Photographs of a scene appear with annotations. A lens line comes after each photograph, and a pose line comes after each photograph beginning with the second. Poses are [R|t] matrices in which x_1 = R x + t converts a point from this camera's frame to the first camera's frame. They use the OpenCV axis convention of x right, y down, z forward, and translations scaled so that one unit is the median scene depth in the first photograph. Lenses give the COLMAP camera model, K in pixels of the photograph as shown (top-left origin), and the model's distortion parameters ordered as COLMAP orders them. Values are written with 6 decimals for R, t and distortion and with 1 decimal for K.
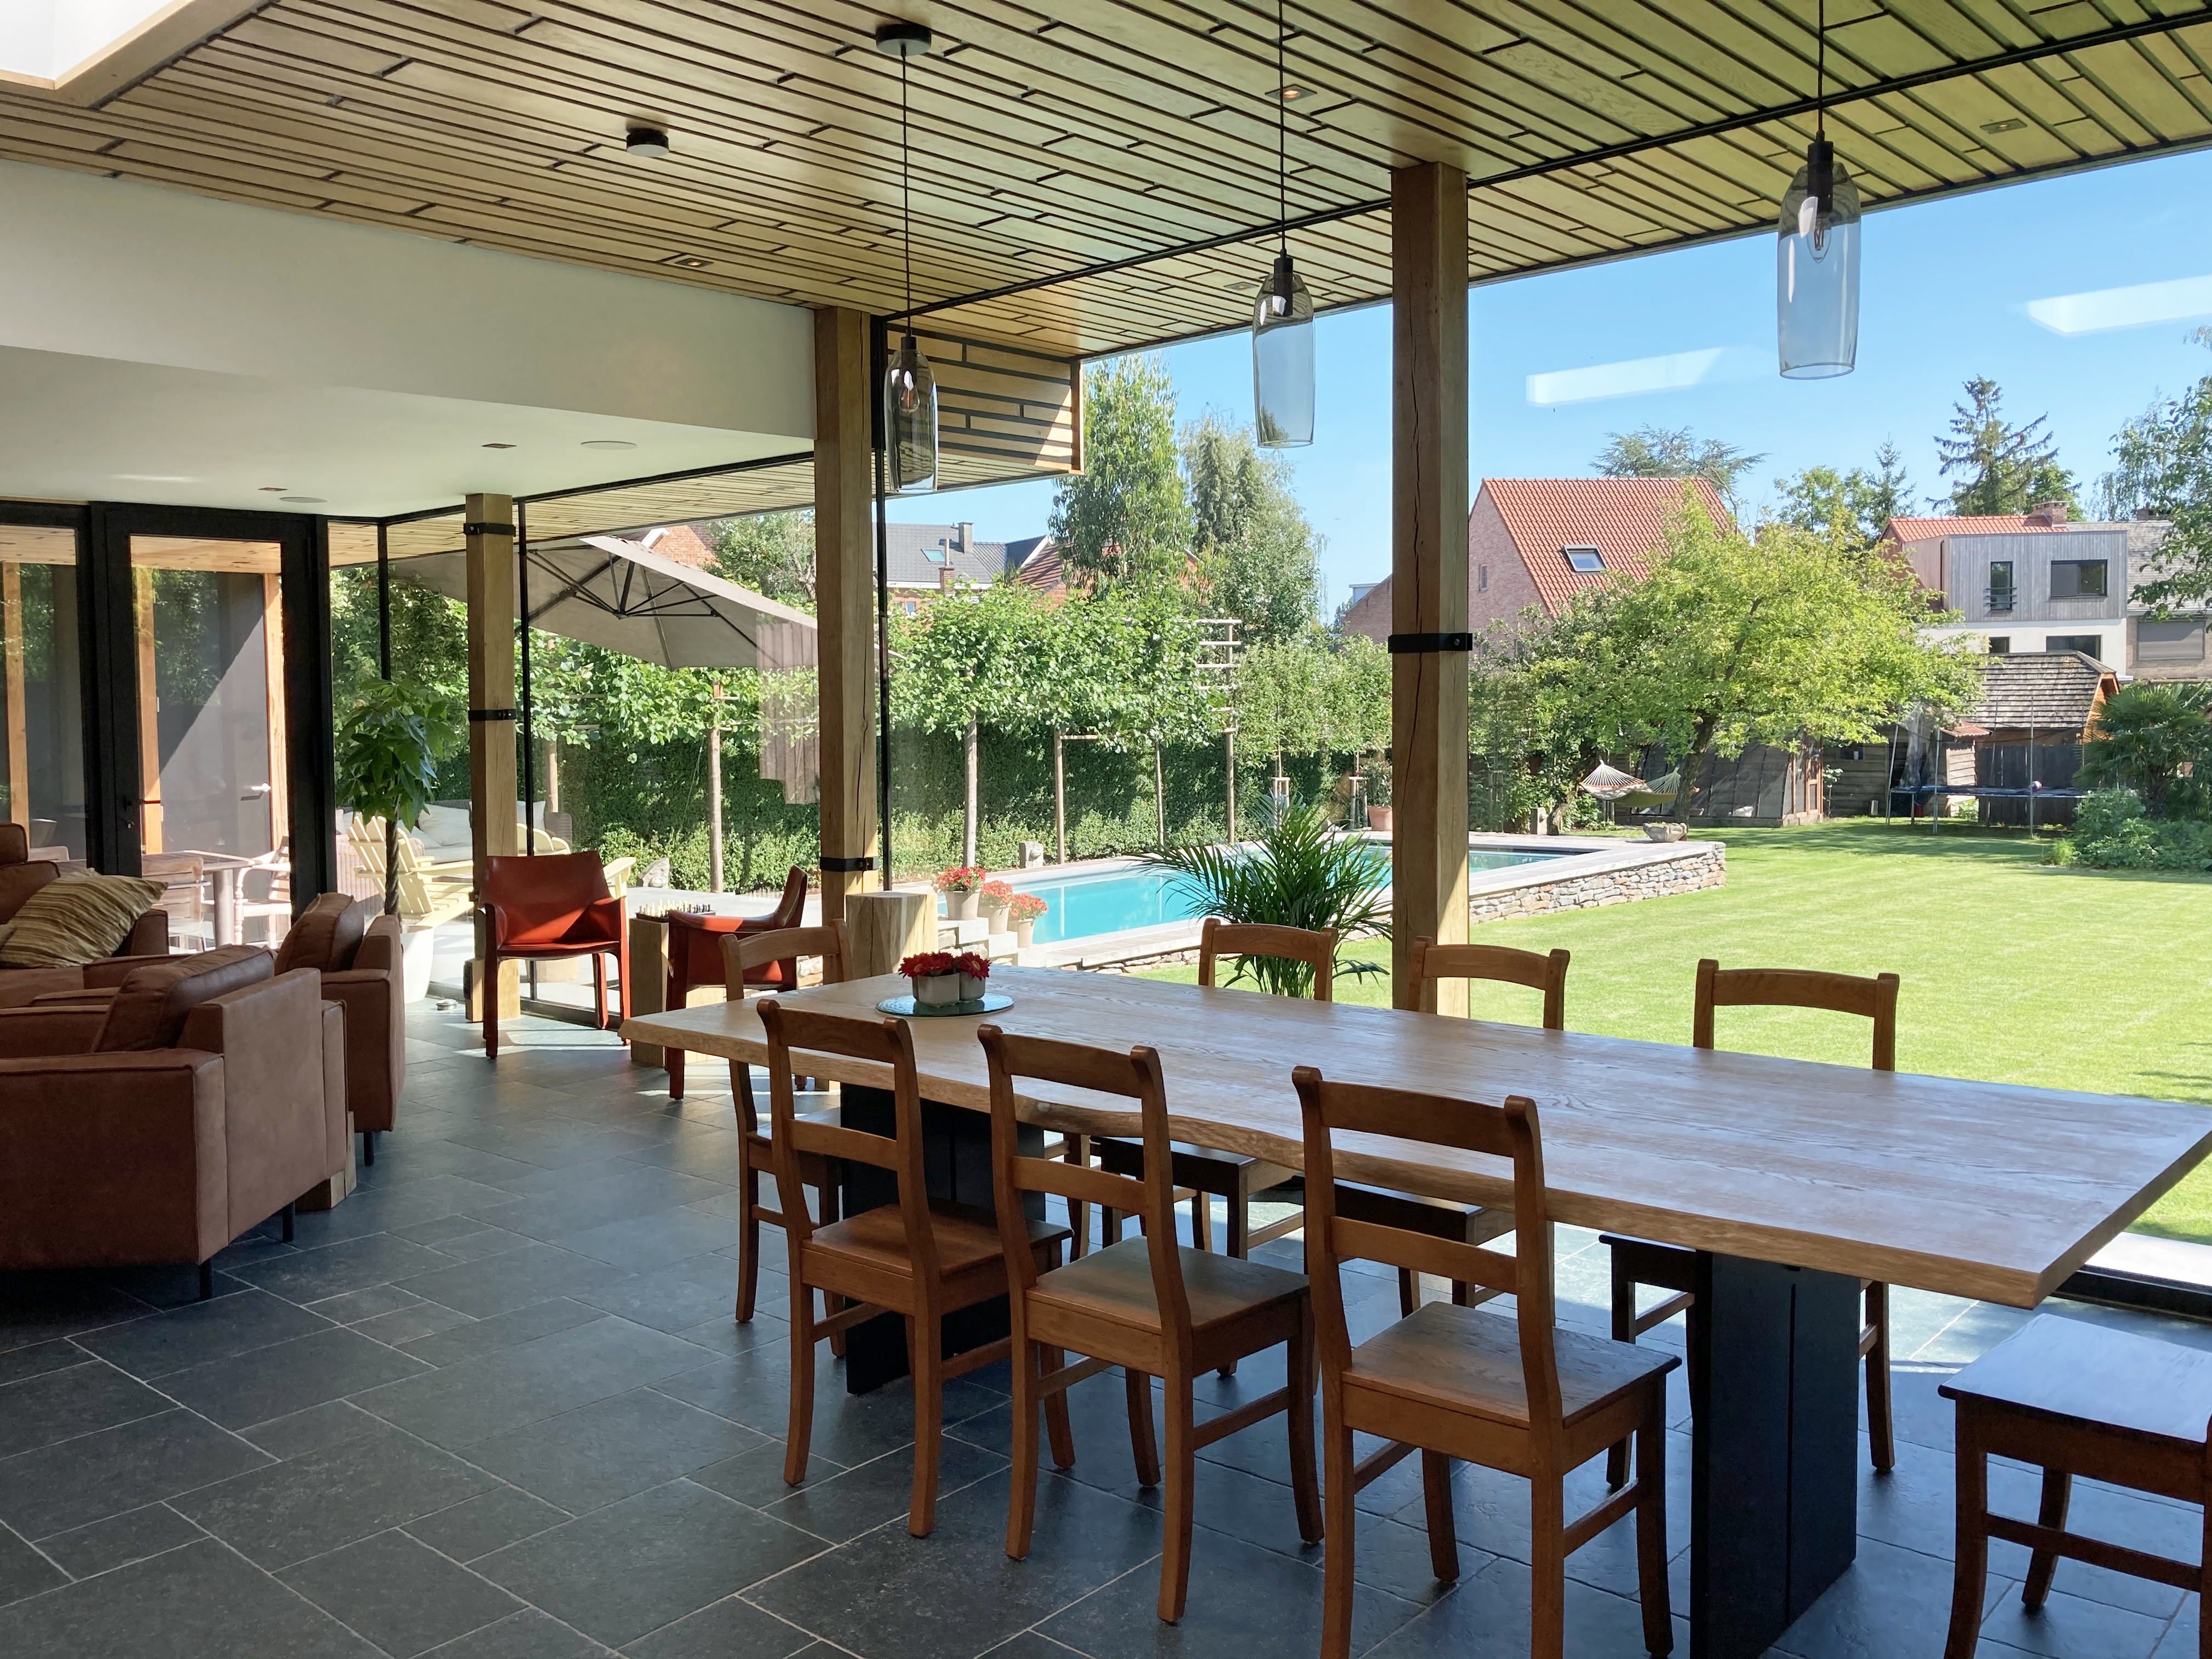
lens RADIAL K [[1847.3, 0, 1091.8], [0, 1847.3, 852.7], [0, 0, 1]] dist [0.055398, -0.064550]
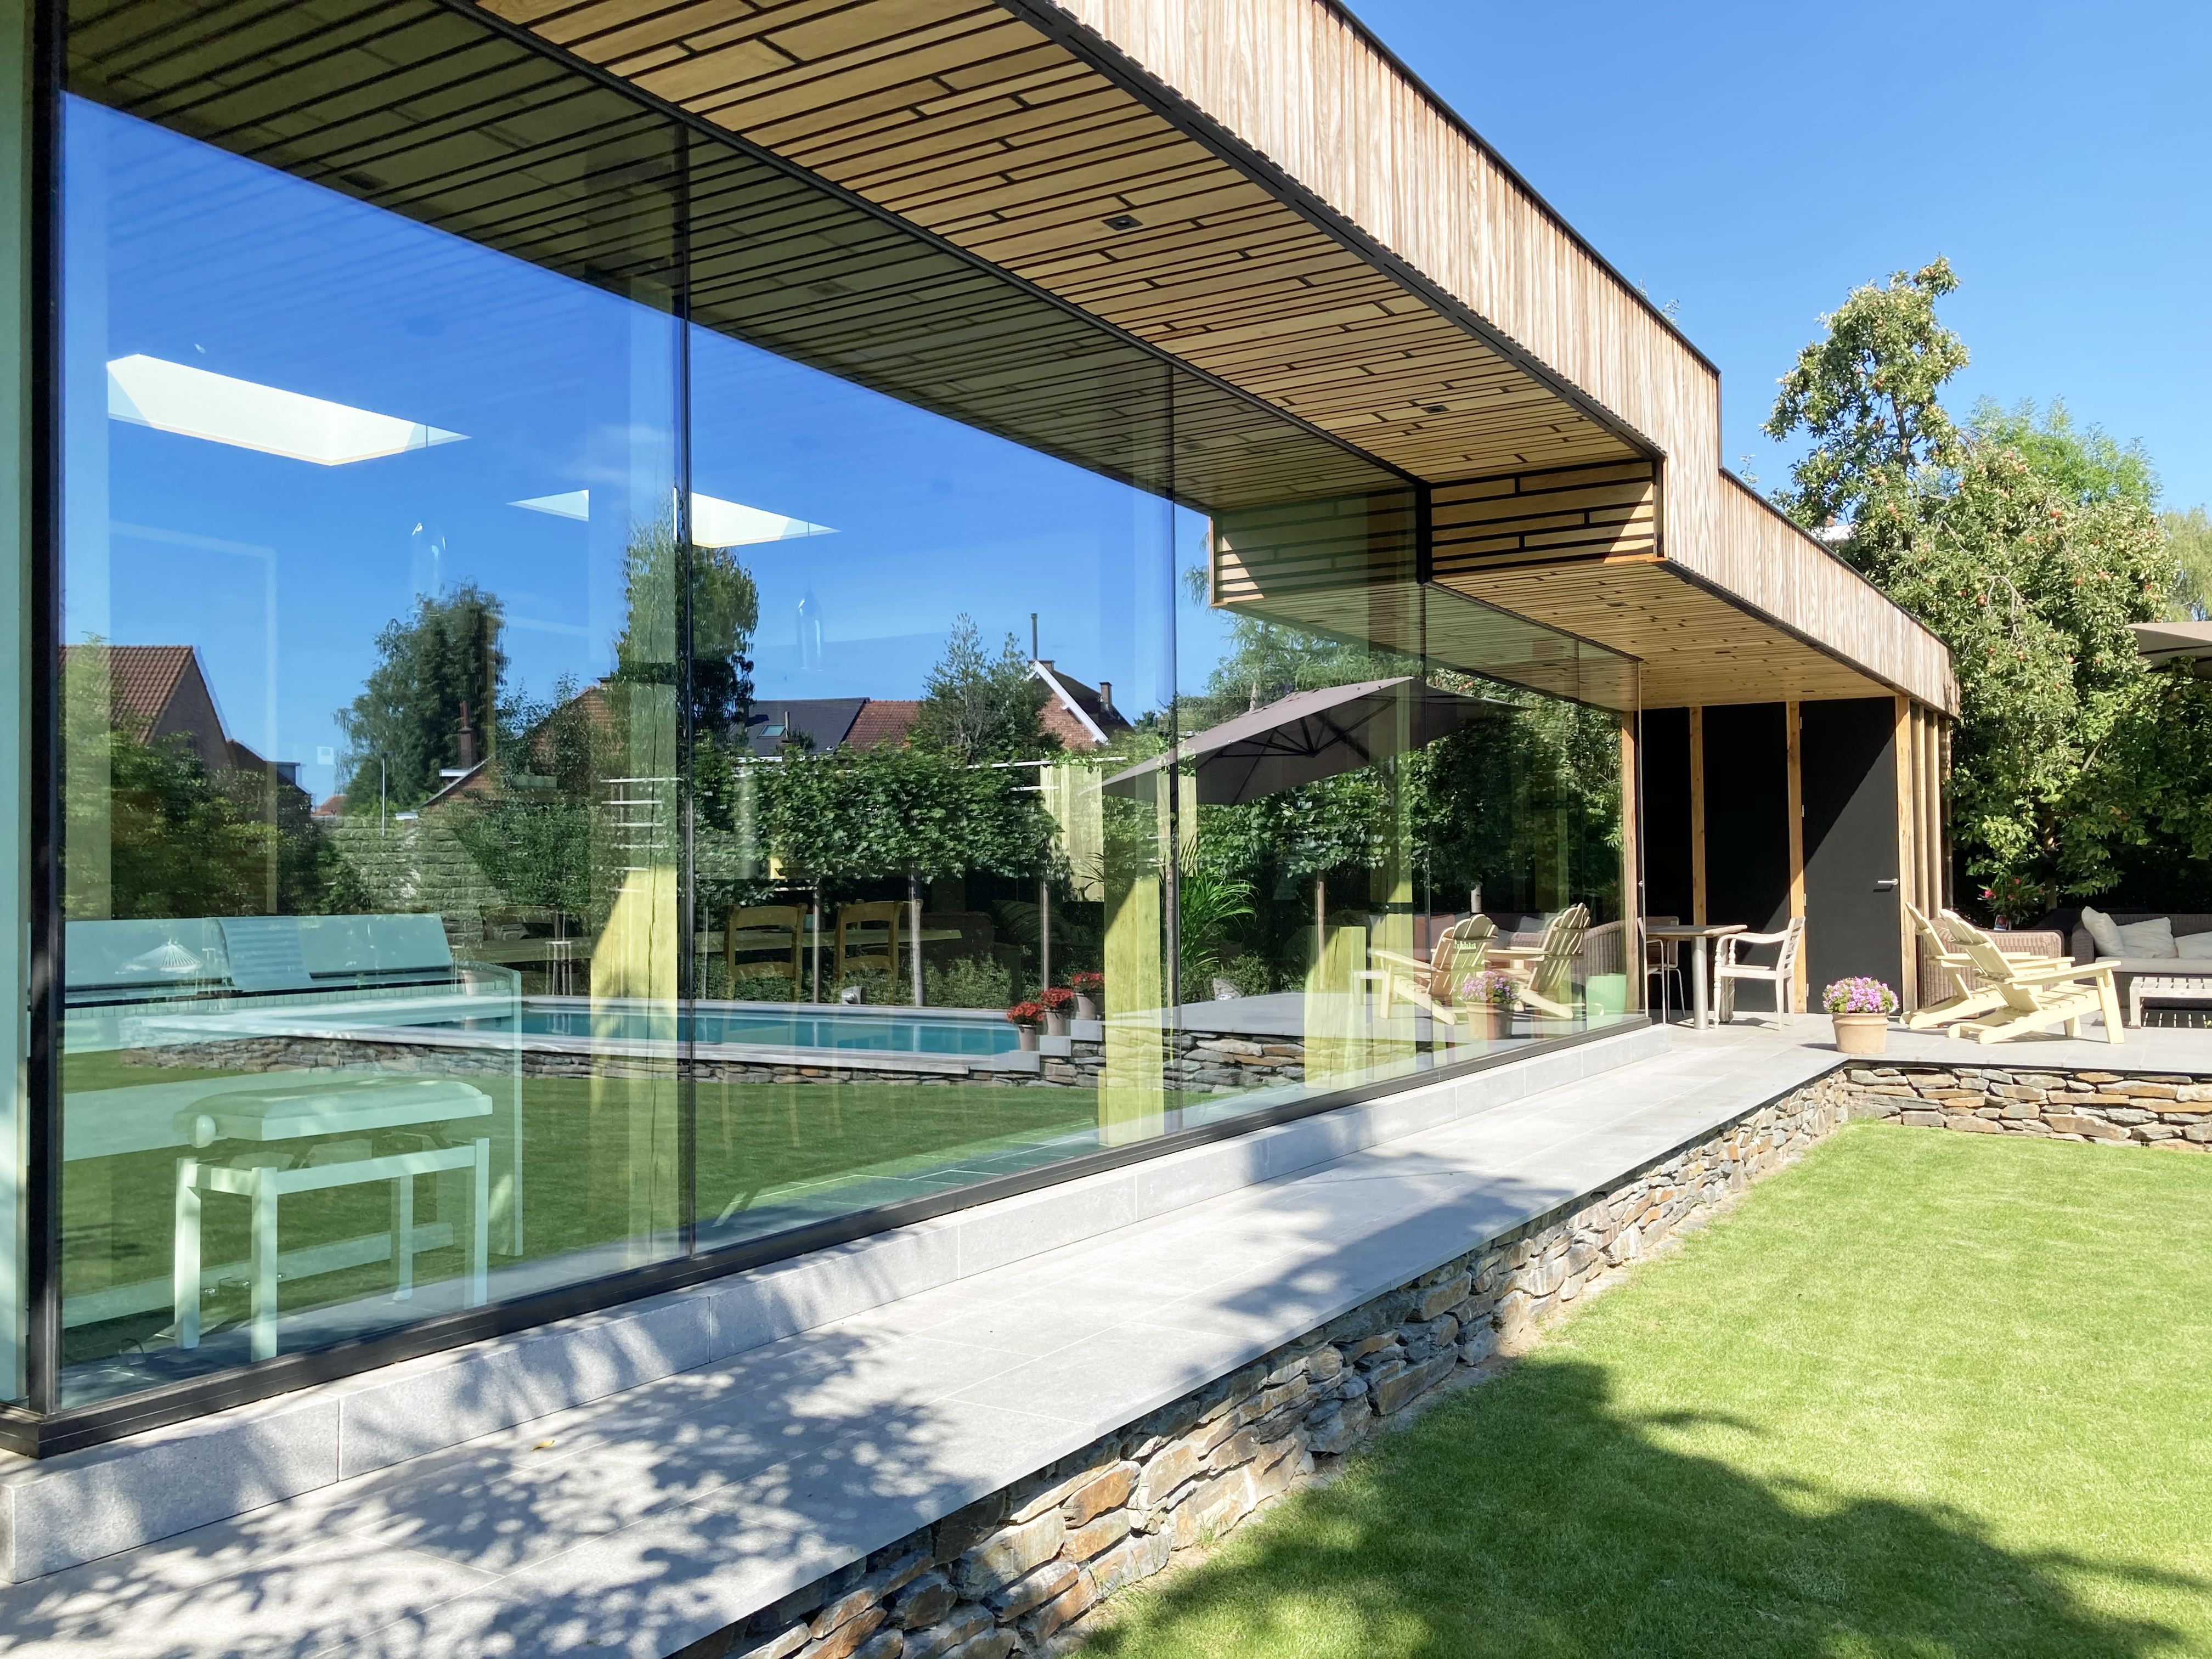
lens RADIAL K [[1847.3, 0, 1098.2], [0, 1847.3, 828.7], [0, 0, 1]] dist [0.055398, -0.064550]
pose [[0.180153, -0.009771, -0.983590, 0.876042], [-0.074719, 0.996926, -0.023589, -0.005036], [0.980797, 0.077743, 0.178869, 0.464826]]
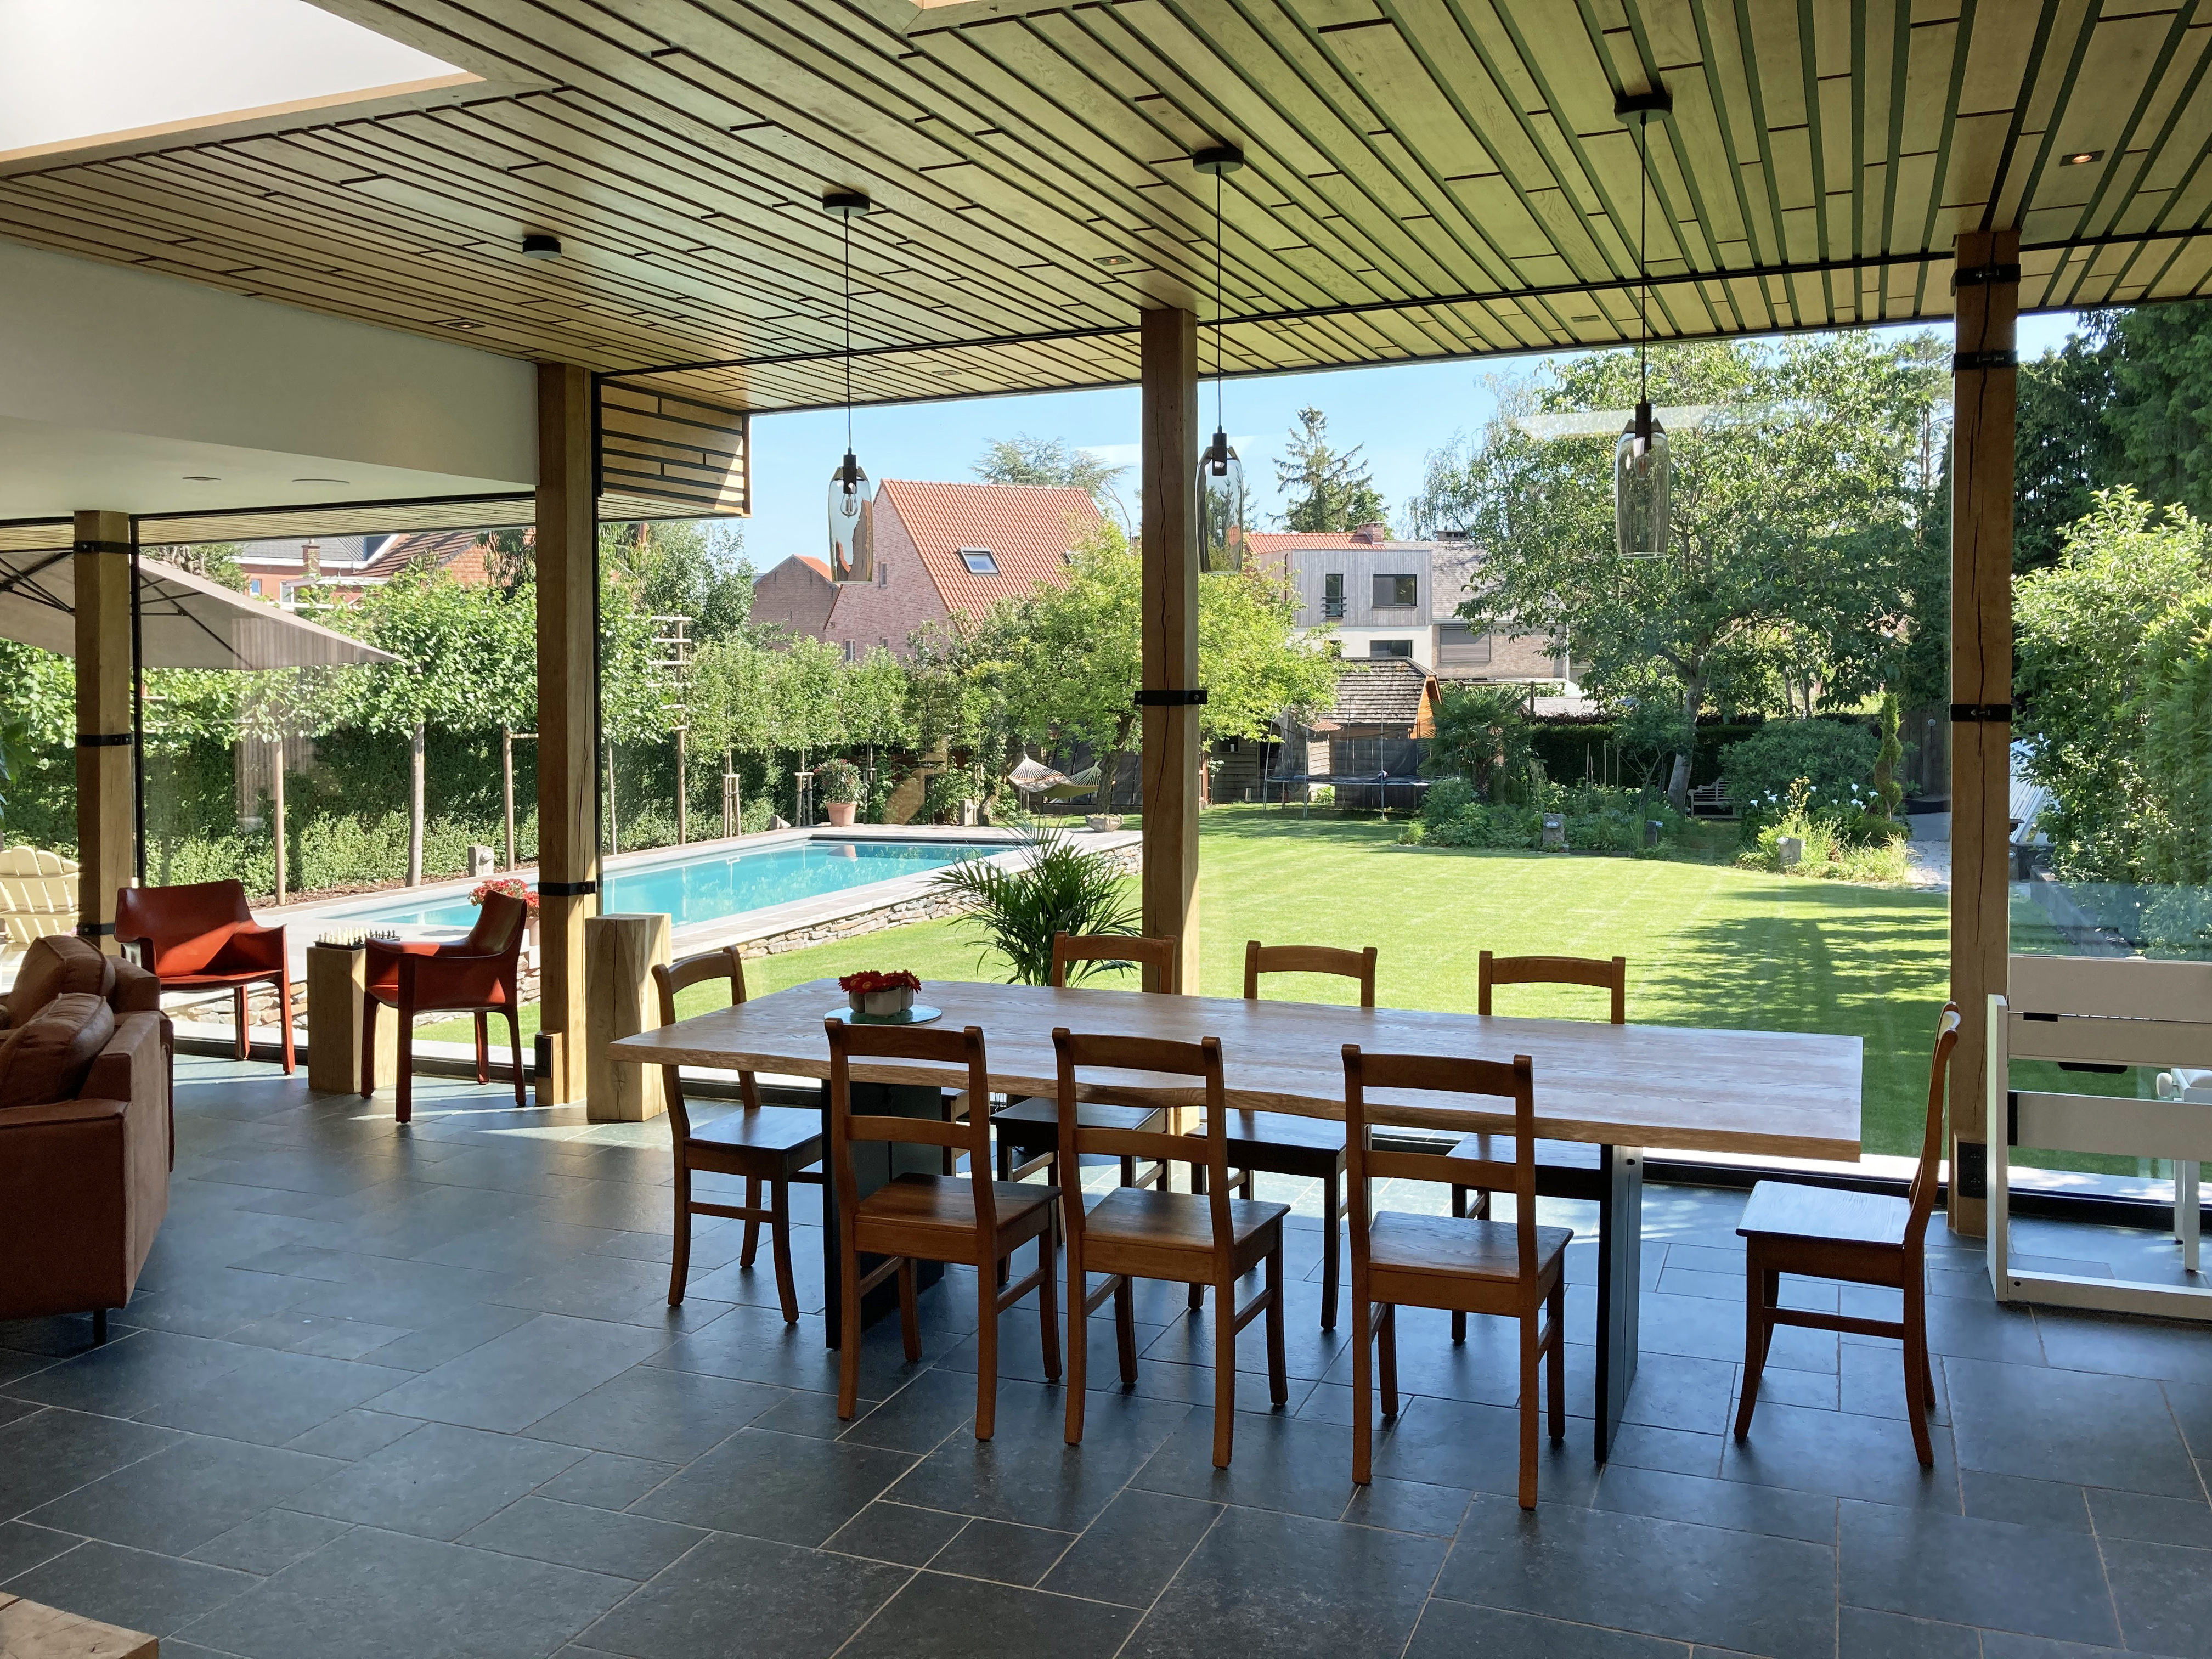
lens RADIAL K [[1847.3, 0, 1100.5], [0, 1847.3, 840.6], [0, 0, 1]] dist [0.055398, -0.064550]
pose [[0.942978, -0.022407, 0.332101, -0.160541], [0.022318, 0.999743, 0.004083, -0.014823], [-0.332107, 0.003562, 0.943235, -0.078458]]
